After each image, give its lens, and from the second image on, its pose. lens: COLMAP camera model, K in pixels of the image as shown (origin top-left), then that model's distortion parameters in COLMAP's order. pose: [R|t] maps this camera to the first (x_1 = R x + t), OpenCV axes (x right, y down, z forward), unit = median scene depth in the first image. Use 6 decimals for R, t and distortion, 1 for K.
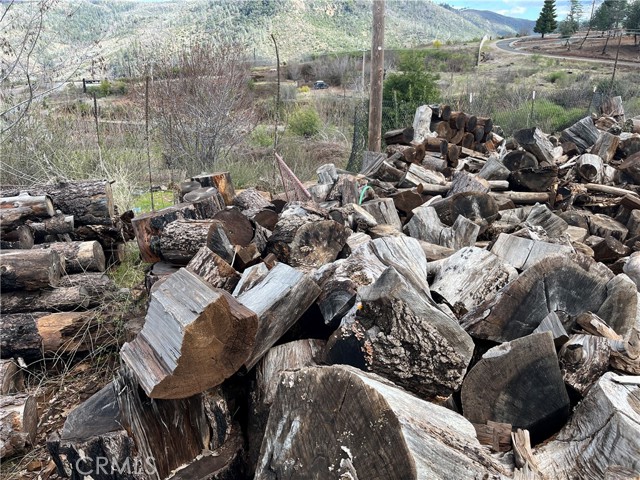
lens RADIAL K [[478.3, 0, 319.5], [0, 478.3, 238.3], [0, 0, 1]] dist [0.052065, -0.071134]
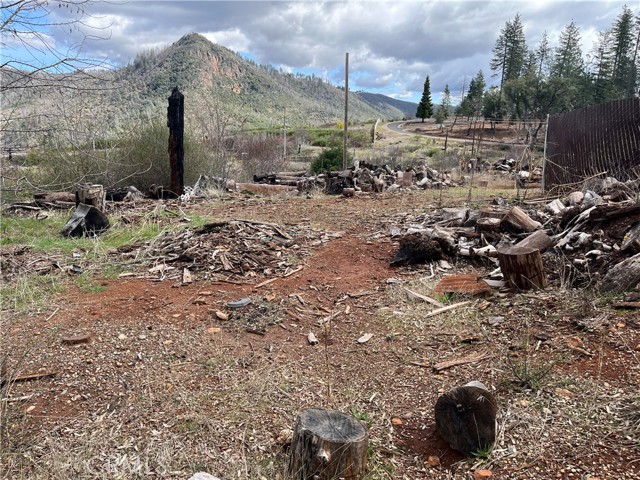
lens RADIAL K [[478.3, 0, 318.2], [0, 478.3, 236.5], [0, 0, 1]] dist [0.052065, -0.071134]
pose [[0.982746, -0.020111, 0.183864, -0.039593], [0.046414, 0.989077, -0.139898, 0.041336], [-0.179042, 0.146018, 0.972945, -0.124585]]
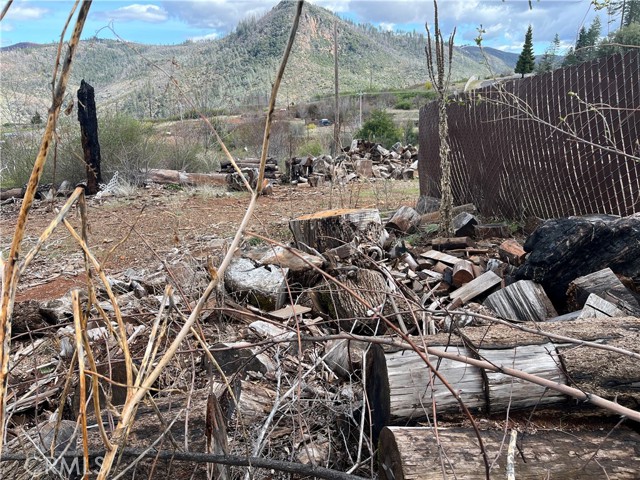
lens RADIAL K [[478.3, 0, 316.5], [0, 478.3, 235.5], [0, 0, 1]] dist [0.052065, -0.071134]
pose [[0.999725, -0.011506, -0.020430, 0.001865], [0.009977, 0.997253, -0.073392, 0.032977], [0.021219, 0.073168, 0.997094, -0.119030]]
